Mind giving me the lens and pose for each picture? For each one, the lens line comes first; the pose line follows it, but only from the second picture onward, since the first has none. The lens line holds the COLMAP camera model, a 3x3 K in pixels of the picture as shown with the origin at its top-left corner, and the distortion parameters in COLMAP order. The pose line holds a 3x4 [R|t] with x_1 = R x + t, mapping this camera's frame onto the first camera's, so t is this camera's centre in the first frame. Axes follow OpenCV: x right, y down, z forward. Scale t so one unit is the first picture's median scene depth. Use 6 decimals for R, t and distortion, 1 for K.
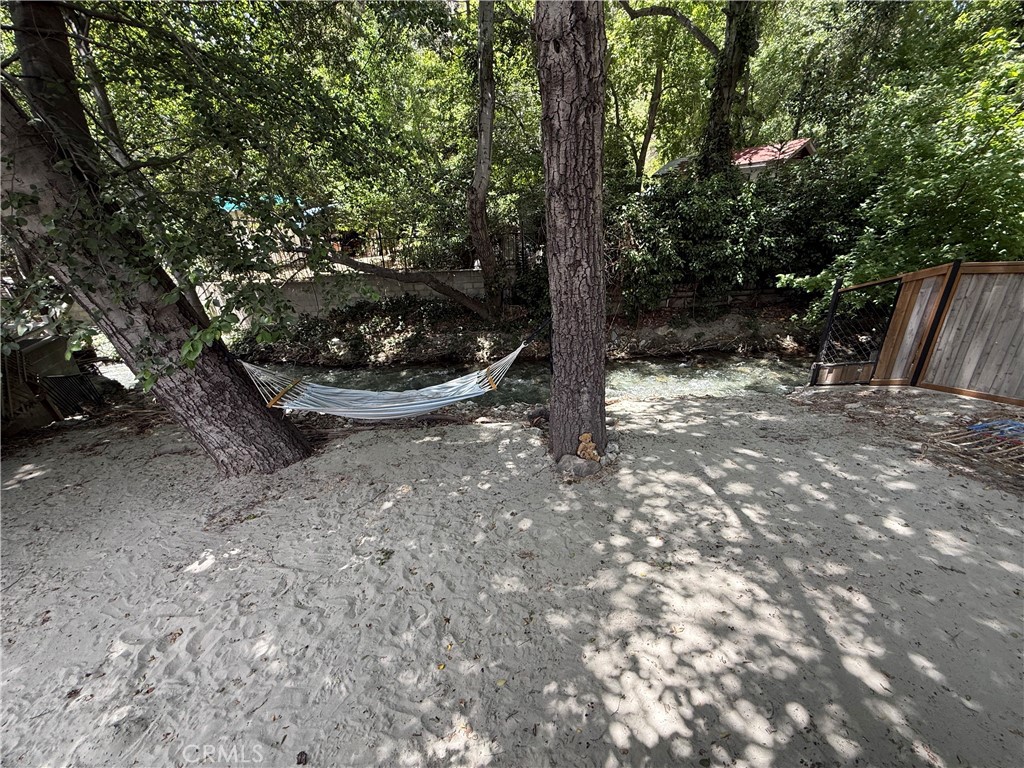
lens RADIAL K [[413.7, 0, 510.5], [0, 413.7, 385.4], [0, 0, 1]] dist [-0.001485, 0.000188]
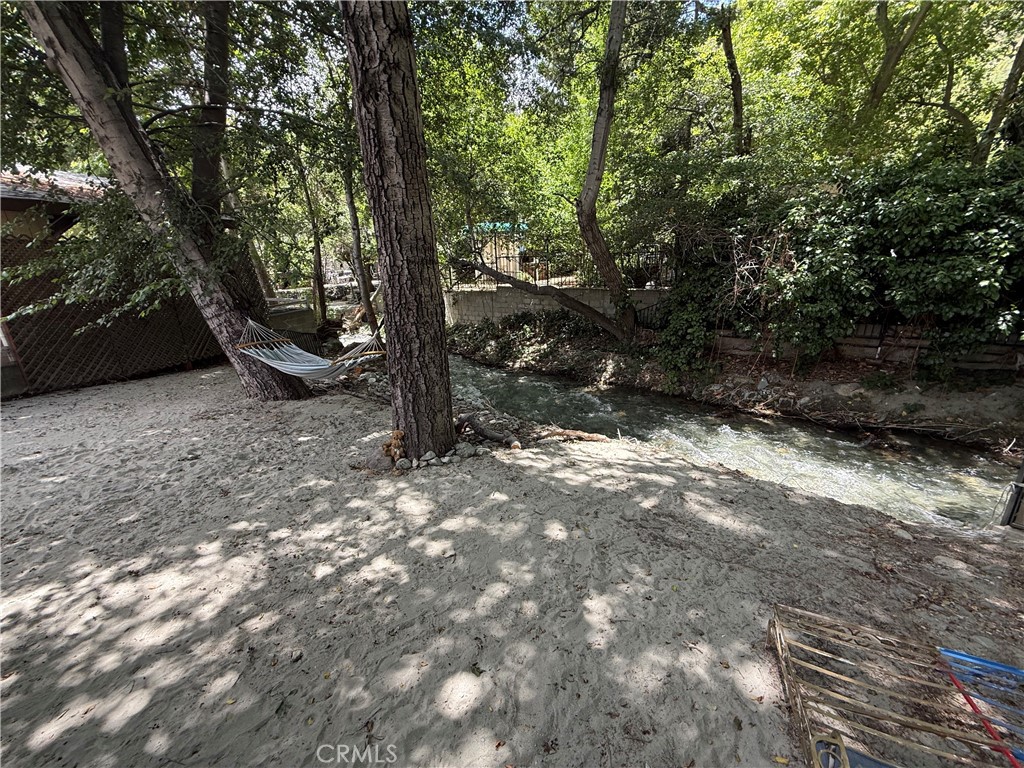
lens RADIAL K [[413.7, 0, 510.4], [0, 413.7, 382.3], [0, 0, 1]] dist [-0.001485, 0.000188]
pose [[0.775763, 0.190445, -0.601600, 0.379589], [-0.232057, 0.972663, 0.008672, -0.024695], [0.586806, 0.132879, 0.798750, 0.151448]]
